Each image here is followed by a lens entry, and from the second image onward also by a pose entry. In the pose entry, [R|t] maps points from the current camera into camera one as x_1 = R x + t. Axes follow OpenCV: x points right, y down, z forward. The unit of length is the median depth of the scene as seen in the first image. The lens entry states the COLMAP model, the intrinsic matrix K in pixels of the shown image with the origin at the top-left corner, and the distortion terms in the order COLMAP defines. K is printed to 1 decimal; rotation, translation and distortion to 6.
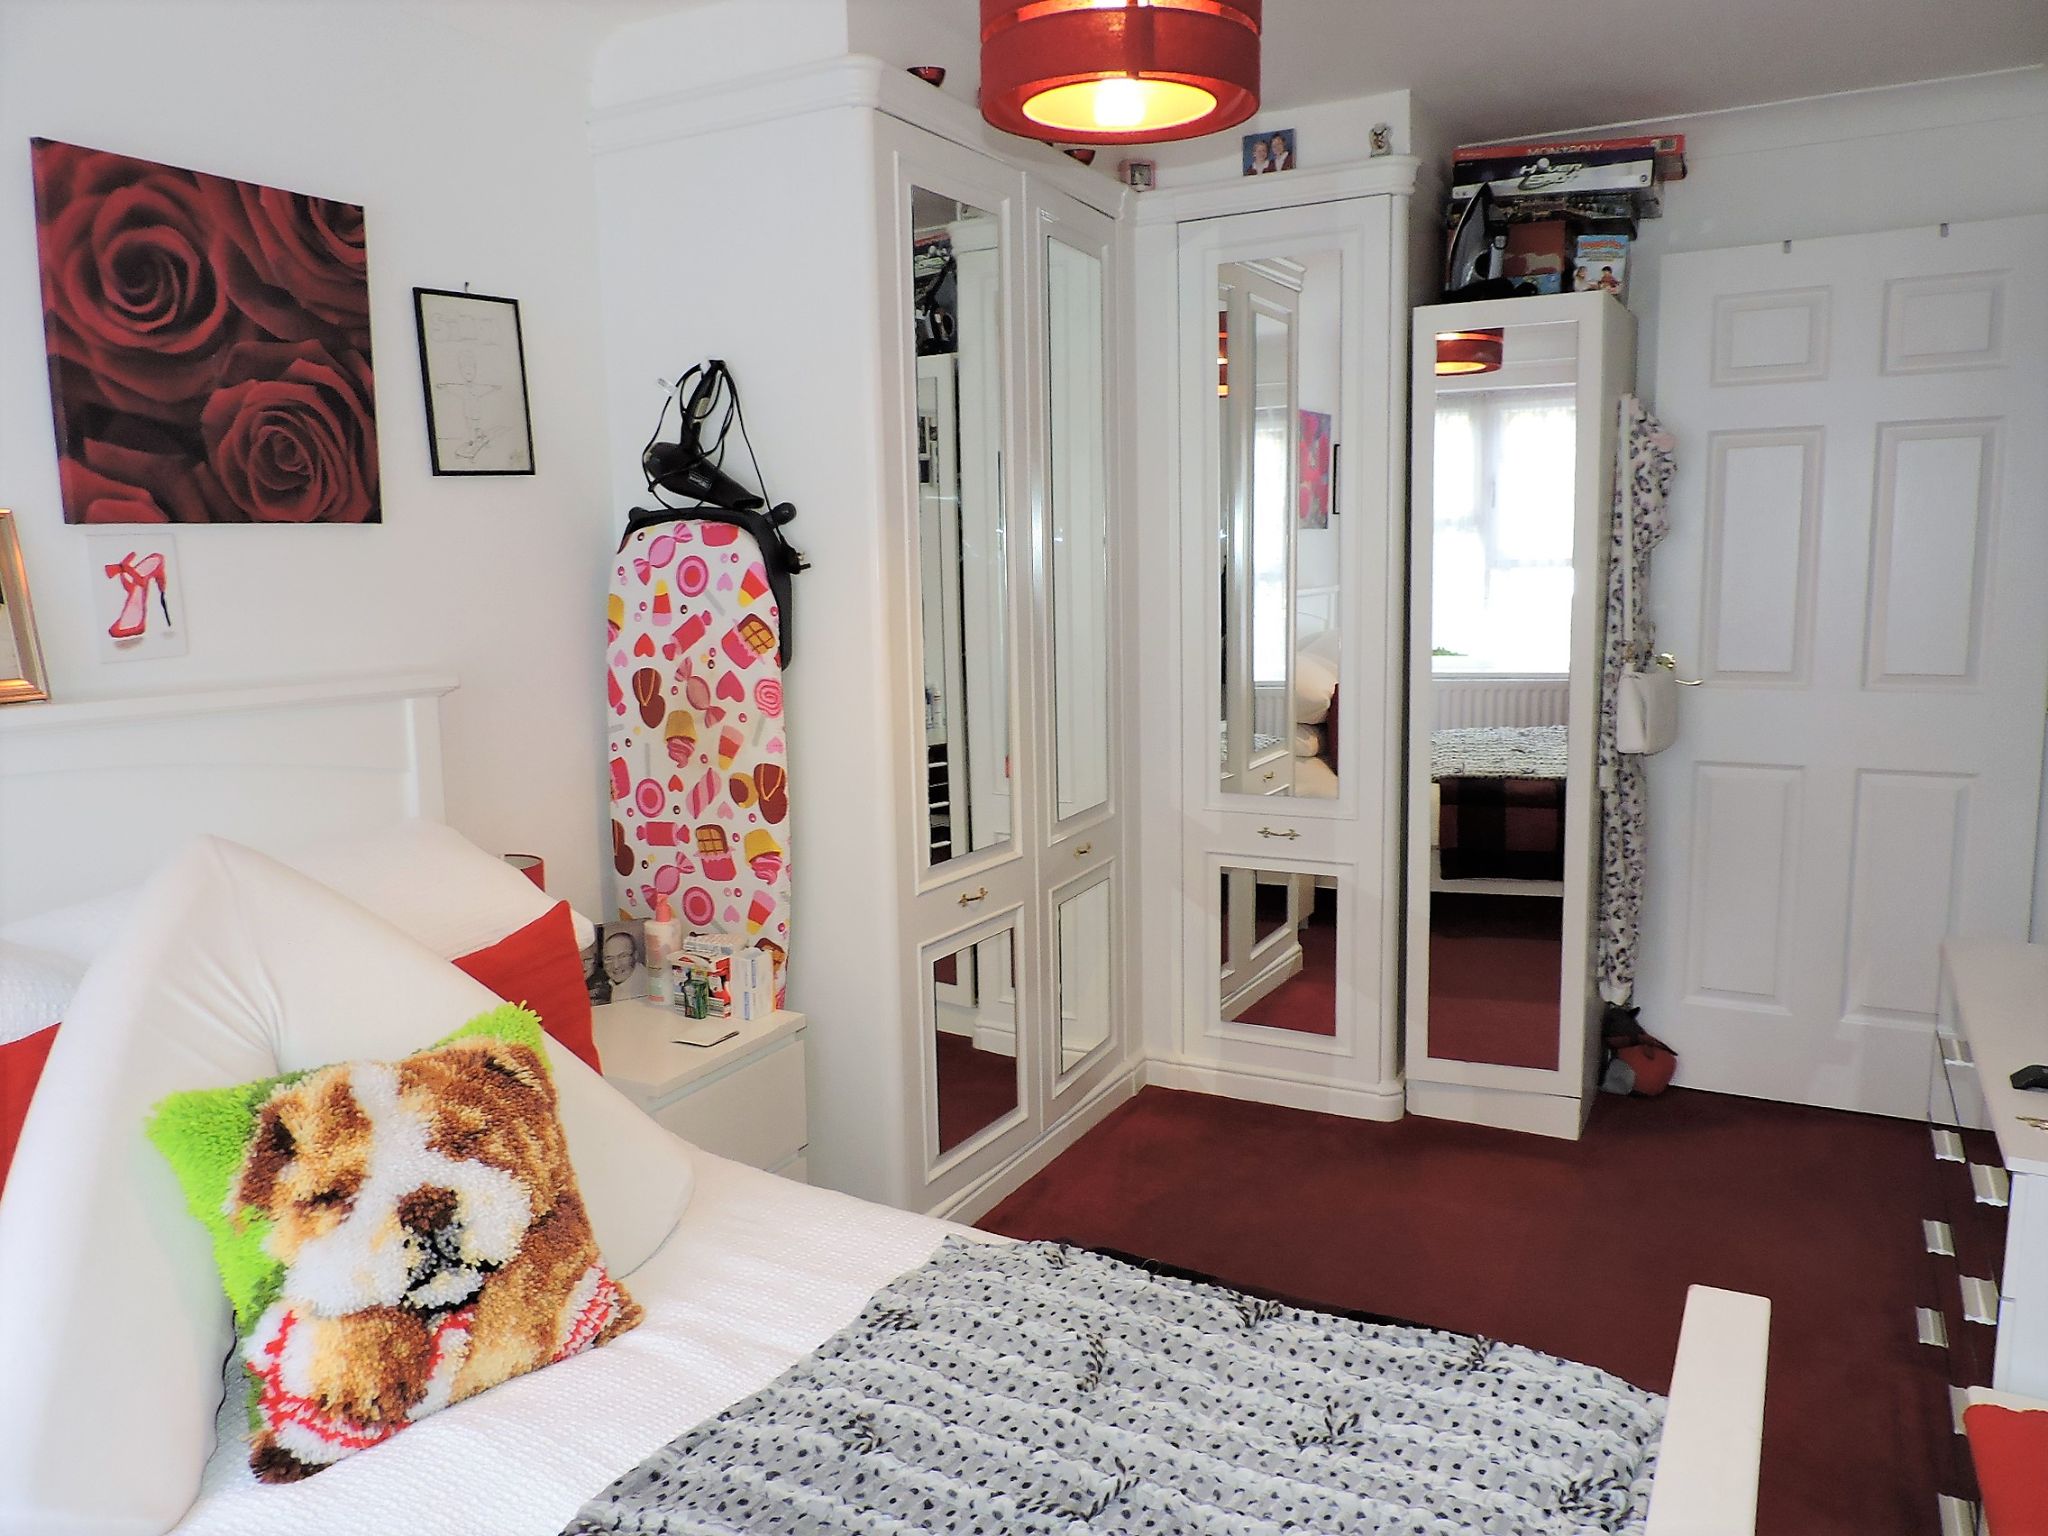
lens RADIAL K [[1466.4, 0, 1019.0], [0, 1466.4, 766.7], [0, 0, 1]] dist [-0.023497, -0.000650]
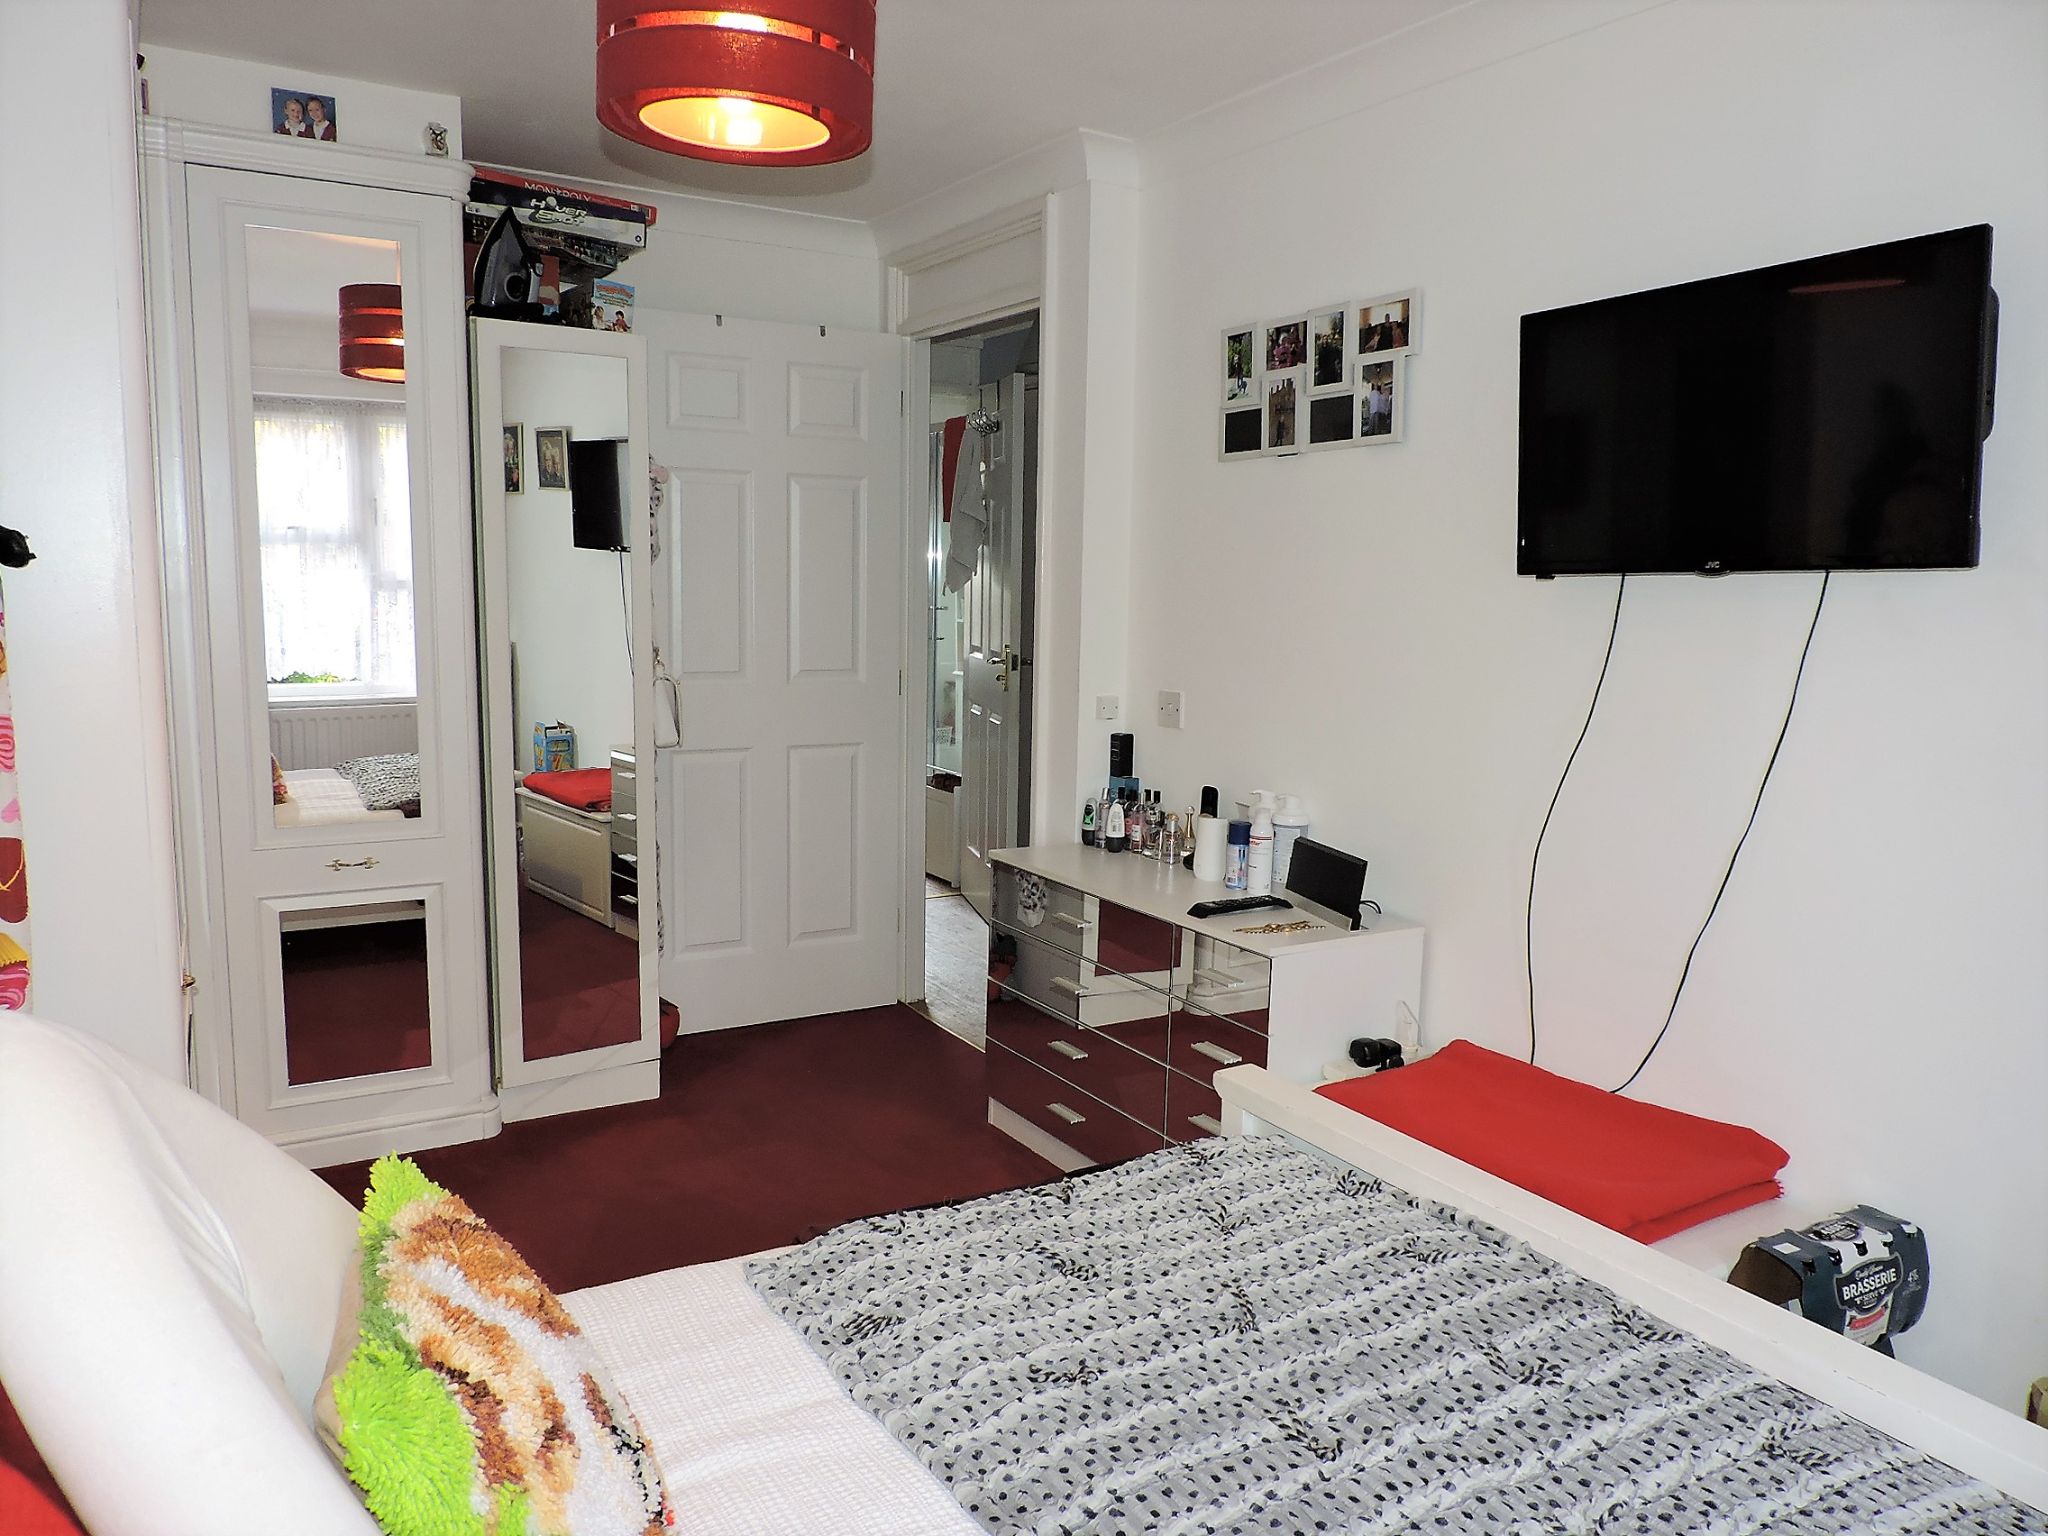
lens RADIAL K [[1466.4, 0, 1022.4], [0, 1466.4, 759.3], [0, 0, 1]] dist [-0.023497, -0.000650]
pose [[0.497422, -0.079602, 0.863849, -0.628428], [0.093858, 0.994874, 0.037630, -0.022939], [-0.862417, 0.062361, 0.502343, 0.283885]]
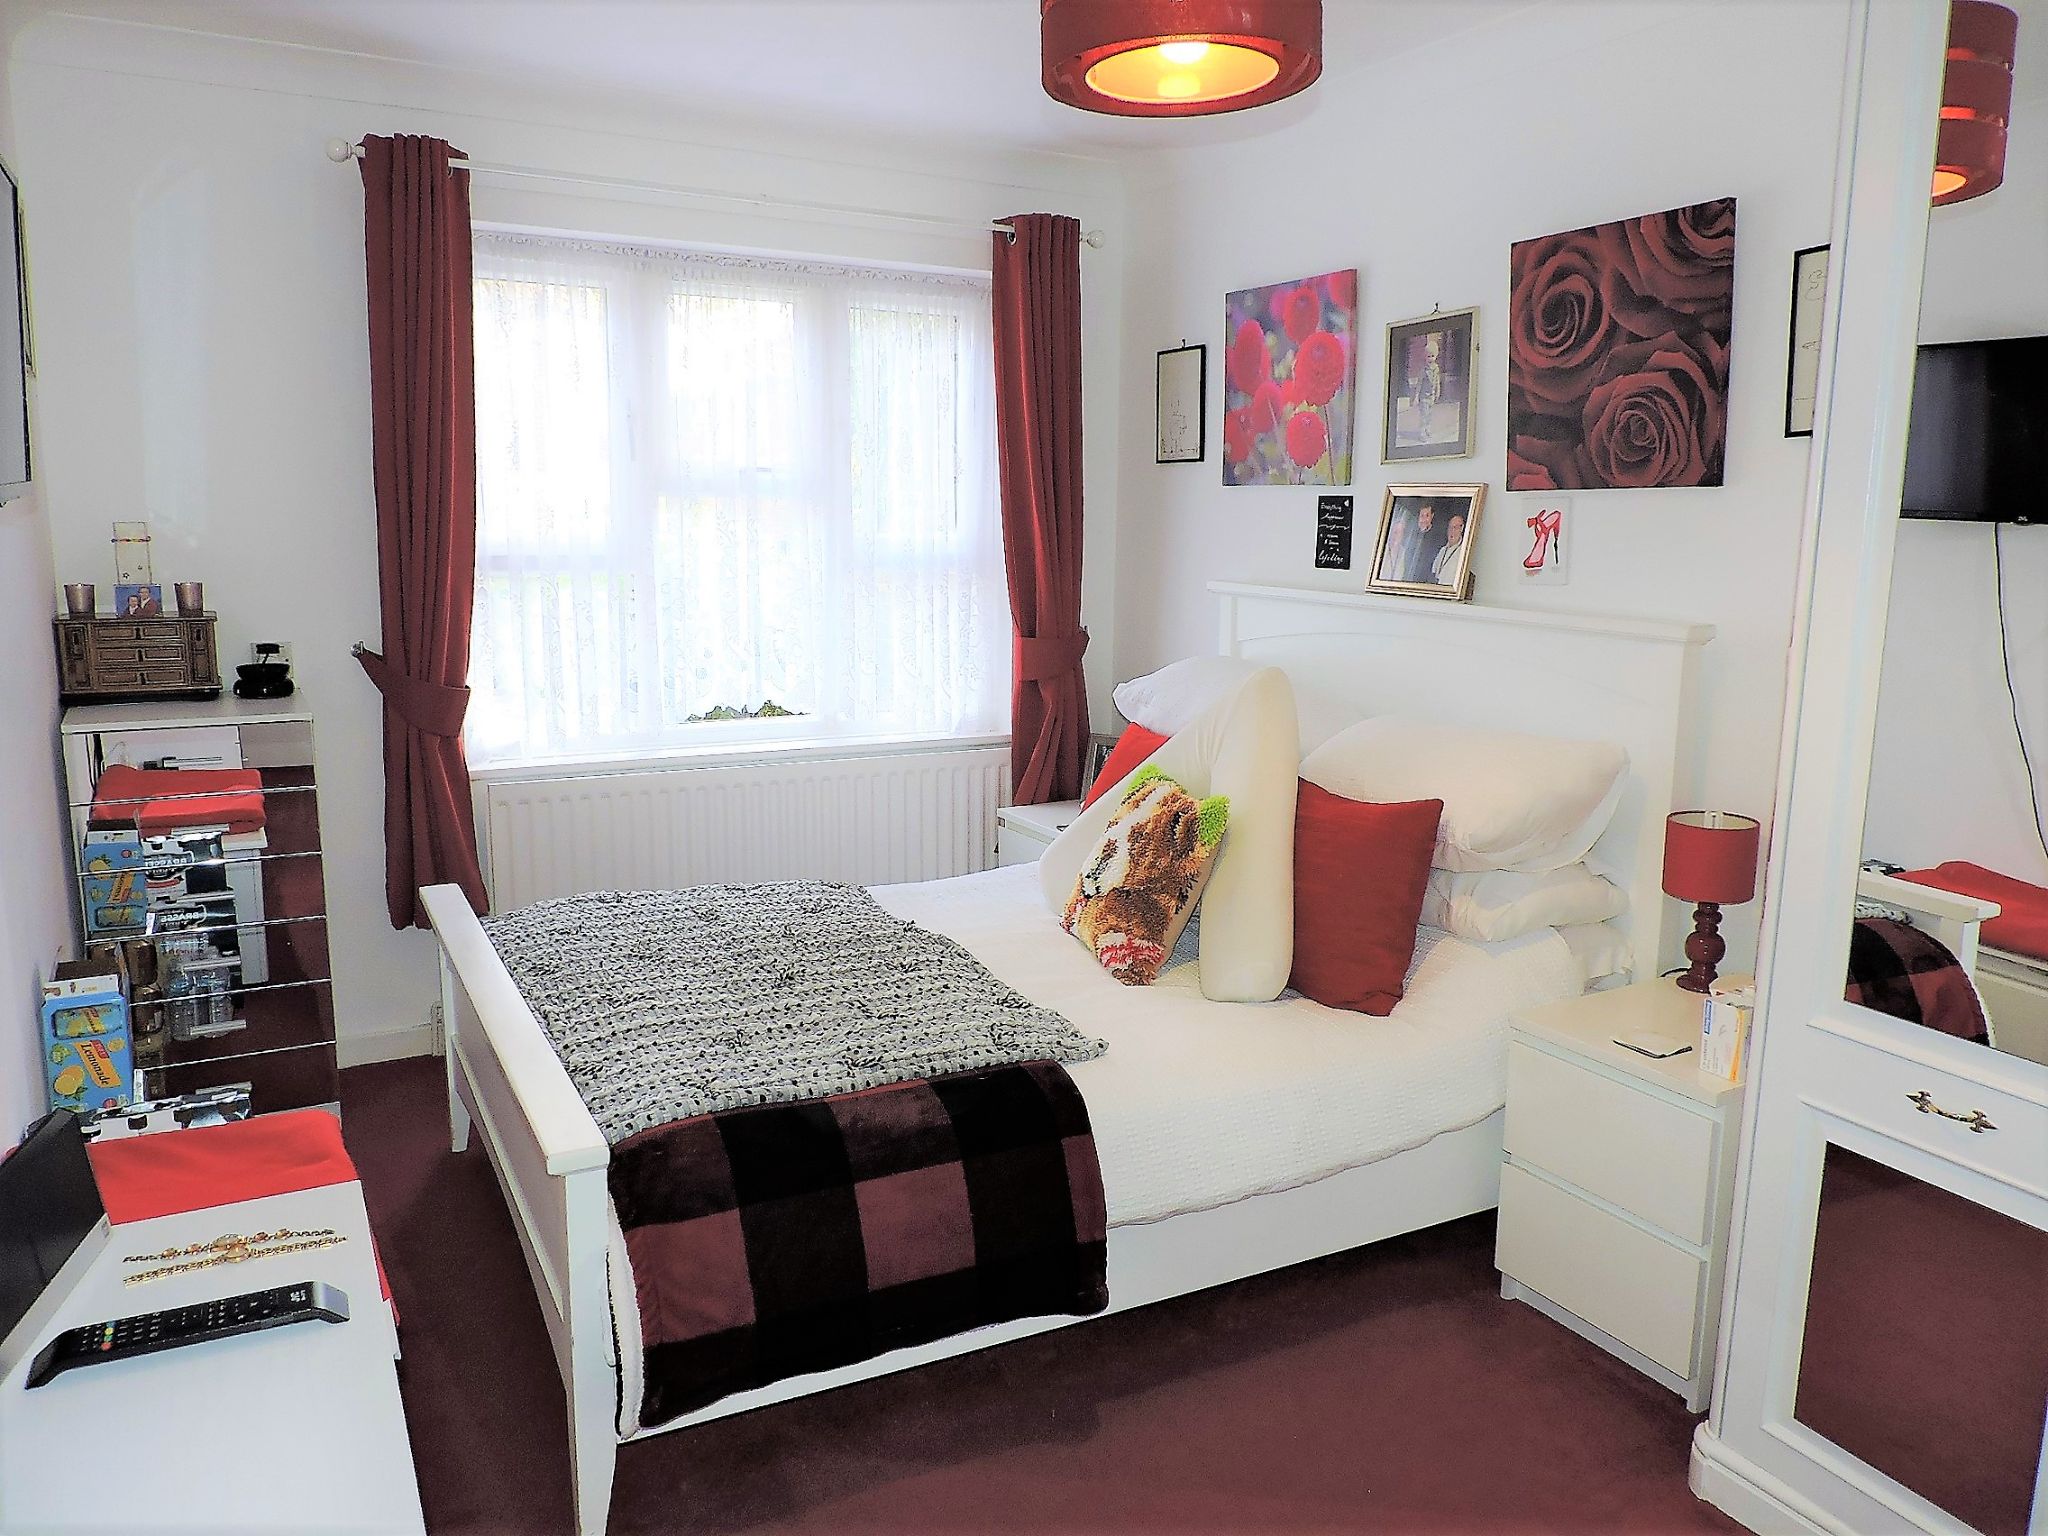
lens RADIAL K [[1466.4, 0, 1025.3], [0, 1466.4, 769.8], [0, 0, 1]] dist [-0.023497, -0.000650]
pose [[-0.555644, 0.150477, -0.817689, 0.846045], [-0.122419, 0.957959, 0.259478, -0.199932], [0.822358, 0.244278, -0.513863, 1.292932]]
